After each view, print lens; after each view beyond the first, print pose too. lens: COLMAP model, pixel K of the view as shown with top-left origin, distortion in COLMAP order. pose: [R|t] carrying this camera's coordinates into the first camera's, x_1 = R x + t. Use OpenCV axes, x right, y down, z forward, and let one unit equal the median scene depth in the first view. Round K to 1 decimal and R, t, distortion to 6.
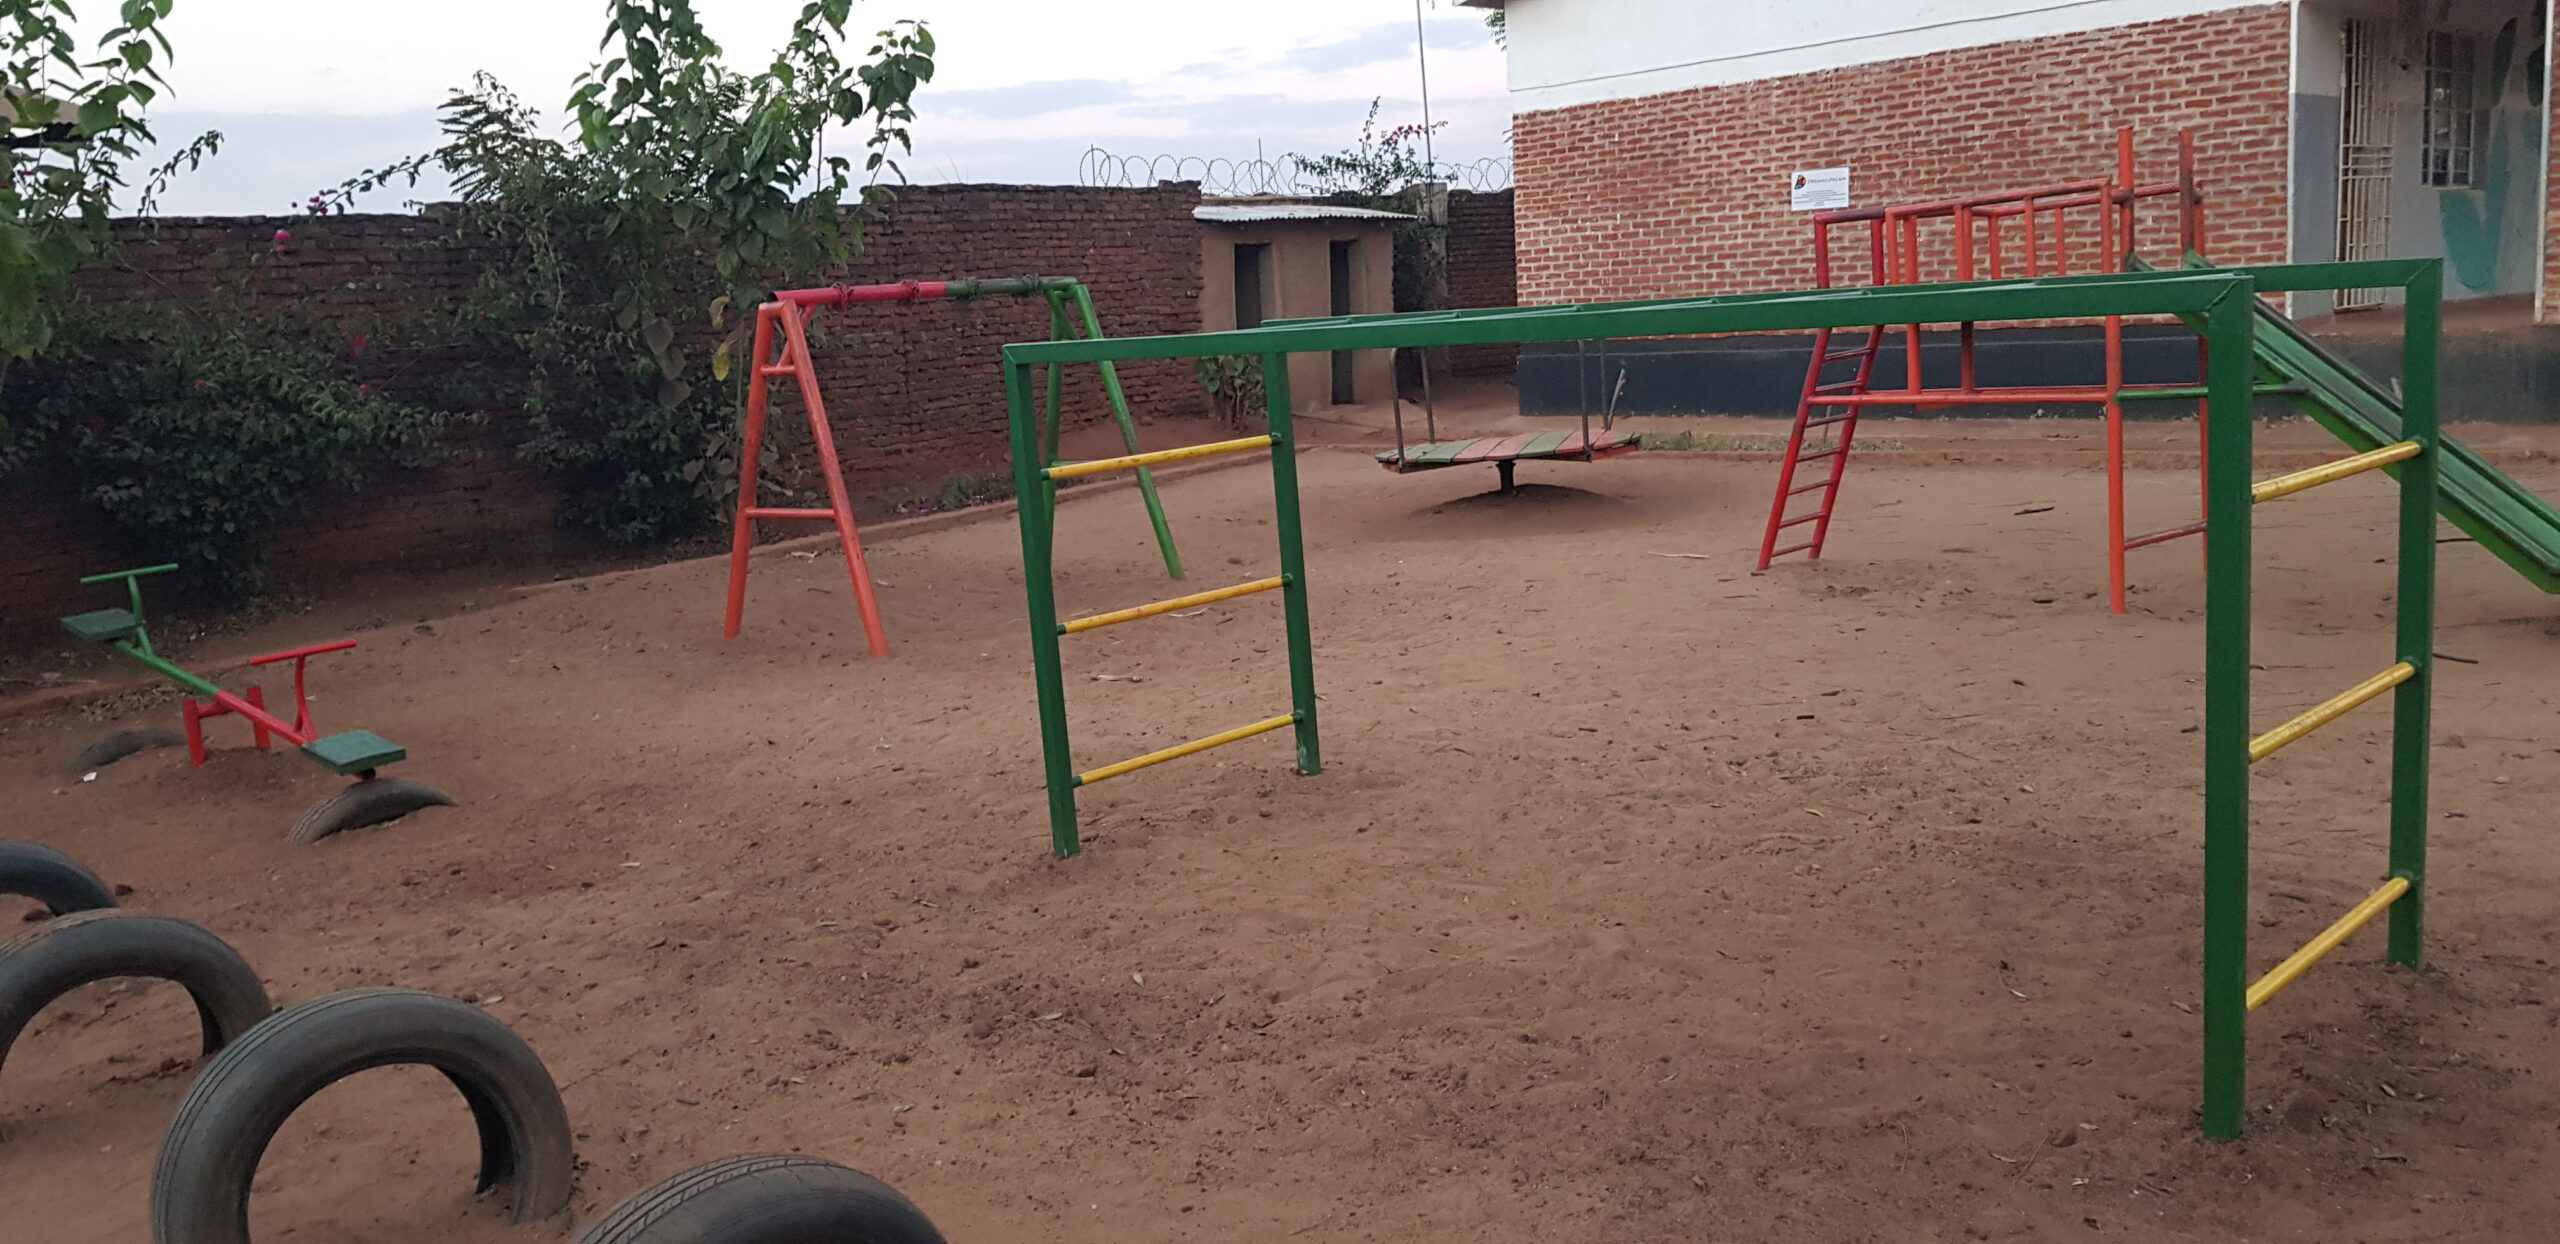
lens RADIAL K [[2028.0, 0, 1282.4], [0, 2028.0, 634.6], [0, 0, 1]] dist [0.000799, -0.009834]
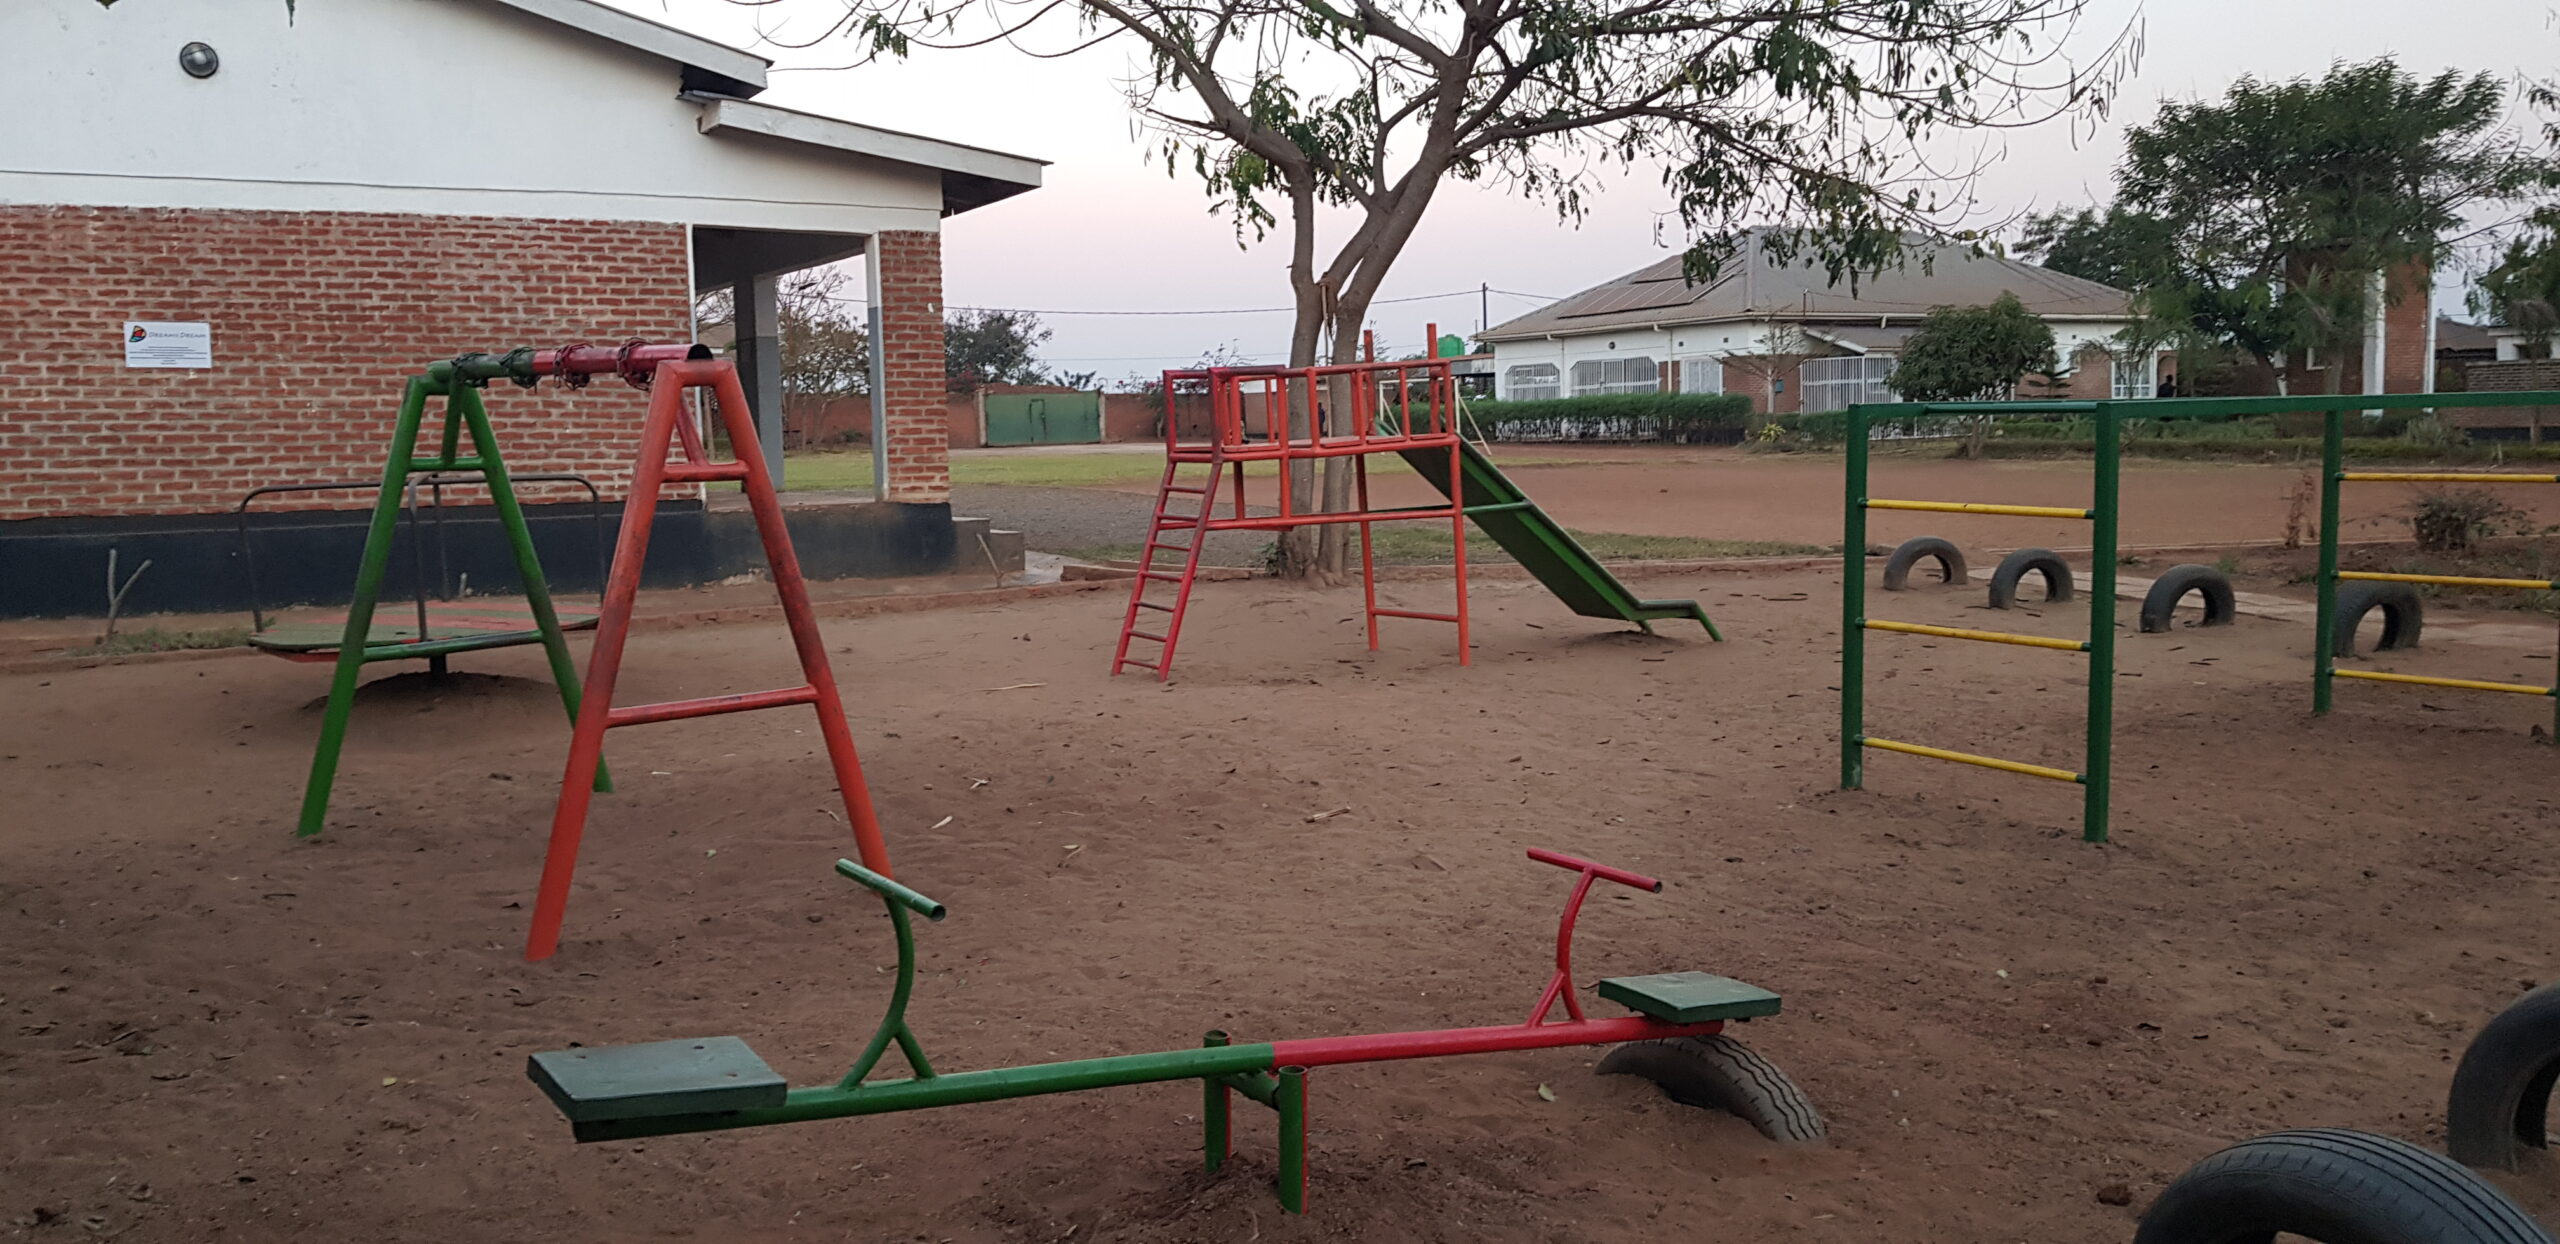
lens RADIAL K [[2028.0, 0, 1282.4], [0, 2028.0, 634.6], [0, 0, 1]] dist [0.000799, -0.009834]
pose [[0.216771, -0.035188, 0.975588, -0.502713], [0.166903, 0.985972, -0.001523, -0.022678], [-0.961849, 0.163159, 0.219603, 0.415846]]
